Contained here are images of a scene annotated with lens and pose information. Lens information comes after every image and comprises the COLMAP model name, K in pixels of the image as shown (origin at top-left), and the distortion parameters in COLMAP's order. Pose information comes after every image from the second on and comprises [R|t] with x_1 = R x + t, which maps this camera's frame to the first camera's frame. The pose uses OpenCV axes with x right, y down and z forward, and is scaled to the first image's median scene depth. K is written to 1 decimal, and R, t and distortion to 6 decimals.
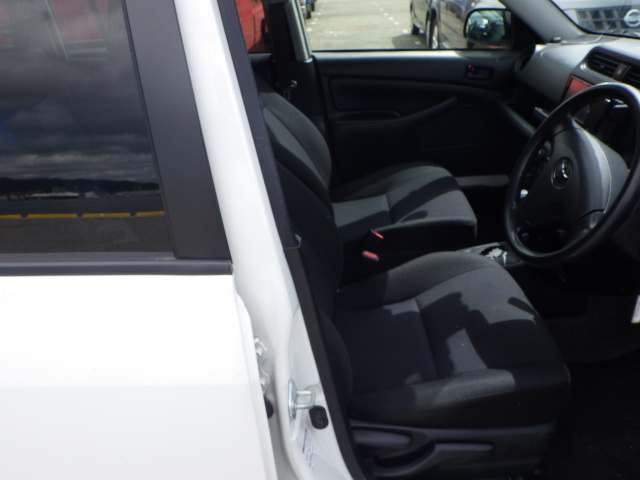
lens RADIAL K [[513.5, 0, 320.0], [0, 513.5, 240.0], [0, 0, 1]] dist [0.002365, 0.005021]
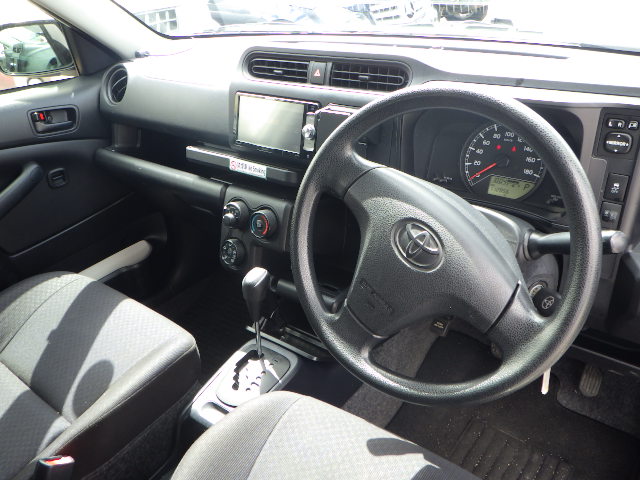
lens RADIAL K [[545.3, 0, 320.7], [0, 545.3, 230.3], [0, 0, 1]] dist [0.006722, 0.000365]
pose [[0.615587, -0.379701, 0.690565, -0.012426], [0.425815, 0.897605, 0.113959, -0.138710], [-0.663125, 0.223902, 0.714236, 0.325681]]
